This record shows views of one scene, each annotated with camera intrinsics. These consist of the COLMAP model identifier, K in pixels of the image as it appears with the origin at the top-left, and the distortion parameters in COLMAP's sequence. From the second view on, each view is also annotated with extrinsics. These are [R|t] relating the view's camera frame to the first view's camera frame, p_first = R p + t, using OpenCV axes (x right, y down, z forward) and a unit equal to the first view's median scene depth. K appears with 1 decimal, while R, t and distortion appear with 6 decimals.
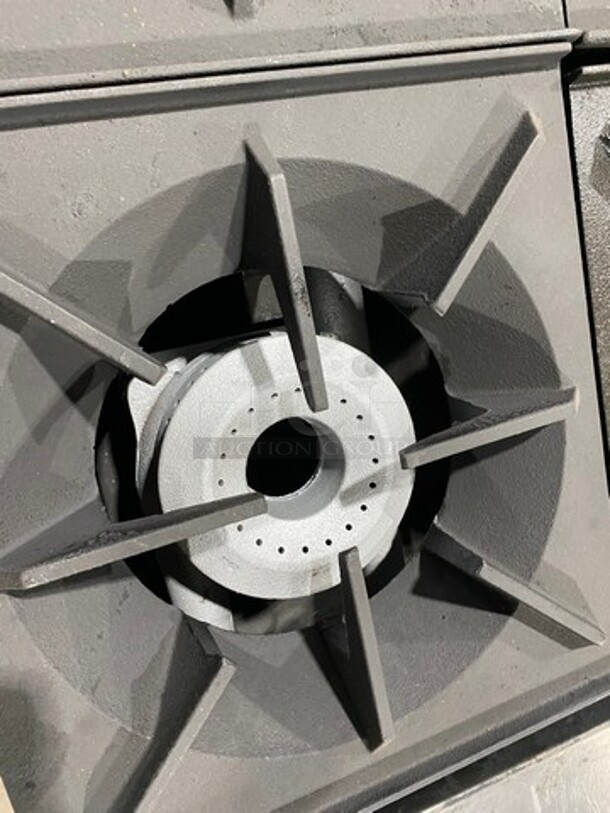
lens RADIAL K [[612.2, 0, 299.1], [0, 612.2, 408.5], [0, 0, 1]] dist [0.005872, 0.000082]
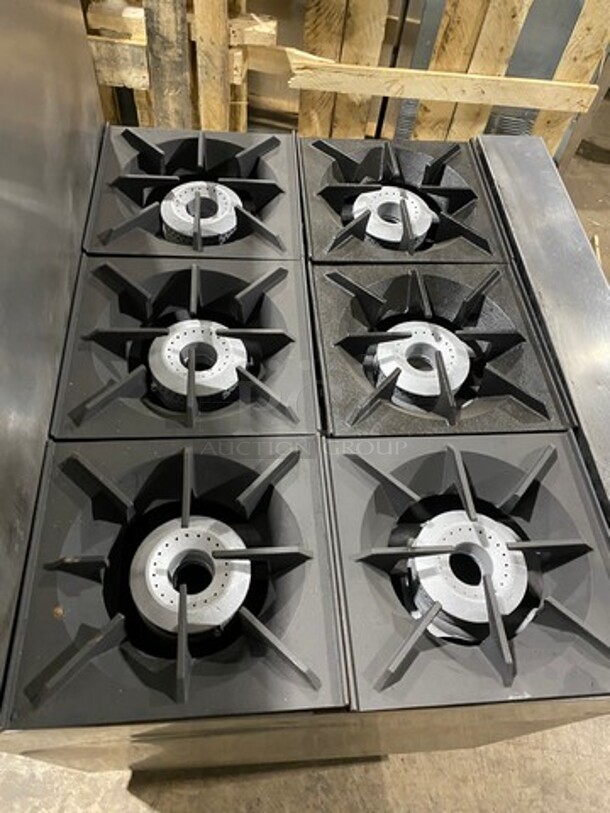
lens RADIAL K [[612.2, 0, 299.1], [0, 612.2, 408.5], [0, 0, 1]] dist [0.005872, 0.000082]
pose [[0.152485, -0.954720, 0.255457, -0.141118], [0.982711, 0.119004, -0.141835, -0.296552], [0.105012, 0.272668, 0.956360, -1.532992]]
